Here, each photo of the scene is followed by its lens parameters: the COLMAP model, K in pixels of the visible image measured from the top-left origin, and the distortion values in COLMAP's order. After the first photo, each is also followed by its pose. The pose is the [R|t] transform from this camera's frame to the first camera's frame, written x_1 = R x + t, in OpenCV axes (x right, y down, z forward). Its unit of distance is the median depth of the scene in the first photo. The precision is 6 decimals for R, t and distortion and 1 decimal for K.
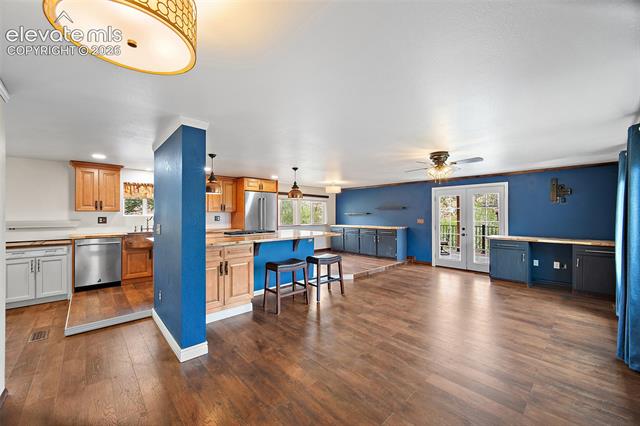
lens RADIAL K [[250.5, 0, 318.4], [0, 250.5, 212.8], [0, 0, 1]] dist [-0.001898, -0.000206]
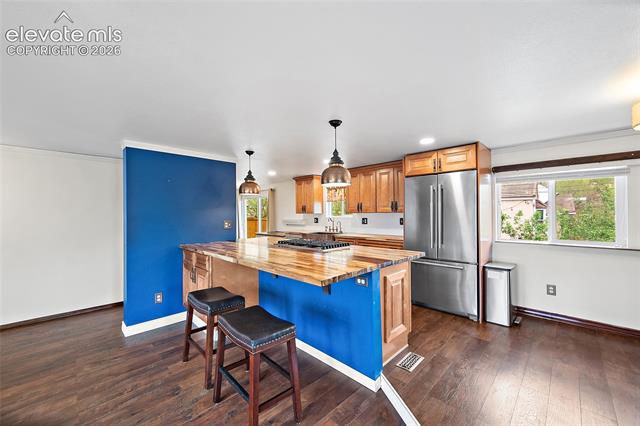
lens RADIAL K [[252.8, 0, 317.5], [0, 252.8, 215.1], [0, 0, 1]] dist [-0.000531, 0.000016]
pose [[0.035328, 0.003307, -0.999370, 0.362123], [0.011329, 0.999929, 0.003709, -0.000857], [0.999312, -0.011453, 0.035288, 0.879784]]
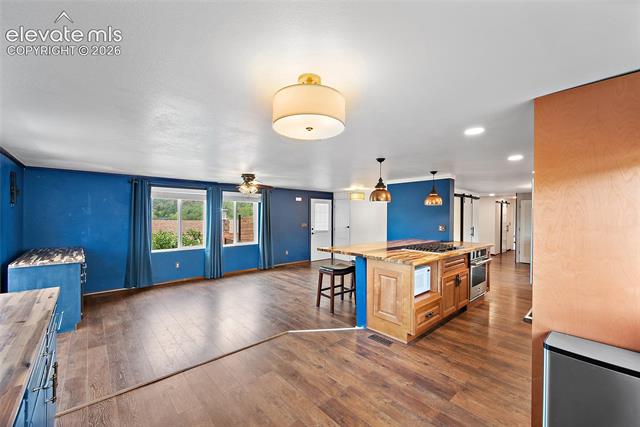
lens RADIAL K [[259.0, 0, 316.8], [0, 259.0, 214.8], [0, 0, 1]] dist [-0.000372, -0.000113]
pose [[-0.999563, -0.003429, 0.029351, 0.060592], [-0.003719, 0.999945, -0.009819, -0.011240], [-0.029315, -0.009924, -0.999521, 1.612747]]
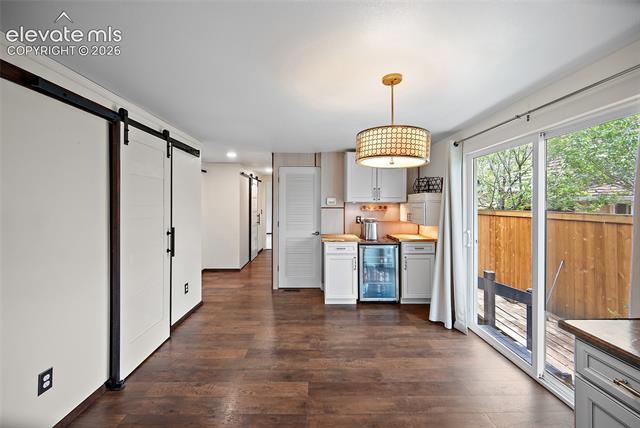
lens RADIAL K [[259.0, 0, 319.2], [0, 259.0, 204.2], [0, 0, 1]] dist [-0.000703, 0.000008]
pose [[-0.672275, 0.004701, -0.740286, -0.643964], [0.006471, 0.999979, 0.000473, -0.003378], [0.740273, -0.004472, -0.672291, 0.598547]]
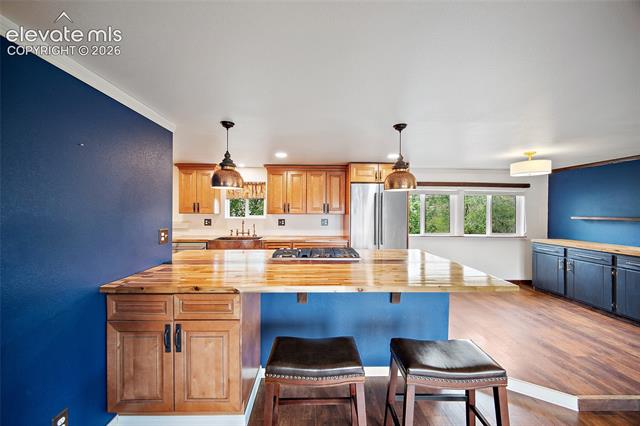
lens RADIAL K [[250.5, 0, 318.4], [0, 250.5, 212.8], [0, 0, 1]] dist [-0.001898, -0.000206]
pose [[0.749366, 0.009896, -0.662082, 0.097656], [-0.002528, 0.999924, 0.012085, -0.017976], [0.662151, -0.007382, 0.749334, 0.506042]]
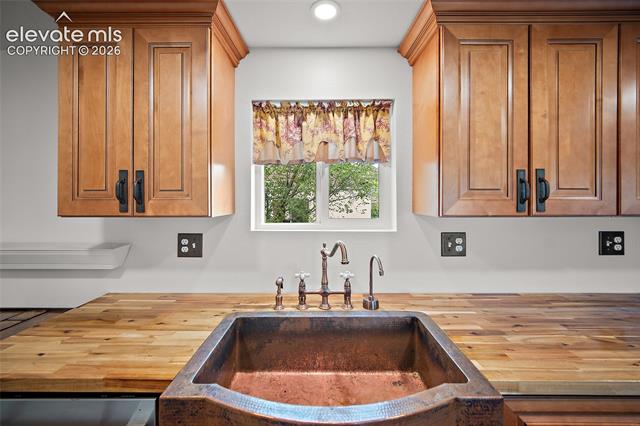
lens RADIAL K [[256.1, 0, 318.4], [0, 256.1, 204.6], [0, 0, 1]] dist [-0.001989, -0.000447]
pose [[0.725886, 0.003717, -0.687805, -0.521346], [0.004345, 0.999941, 0.009989, -0.015428], [0.687801, -0.010239, 0.725827, 0.817809]]
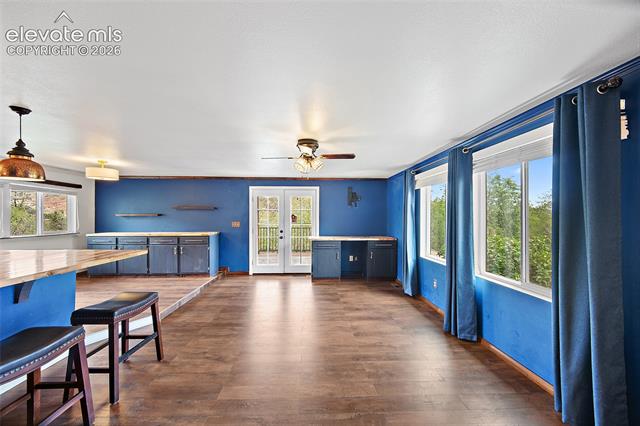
lens RADIAL K [[252.8, 0, 317.5], [0, 252.8, 215.1], [0, 0, 1]] dist [-0.000531, 0.000016]
pose [[0.651371, 0.005746, 0.758738, -0.082770], [-0.006852, 0.999975, -0.001691, 0.002047], [-0.758728, -0.004097, 0.651394, 0.304341]]
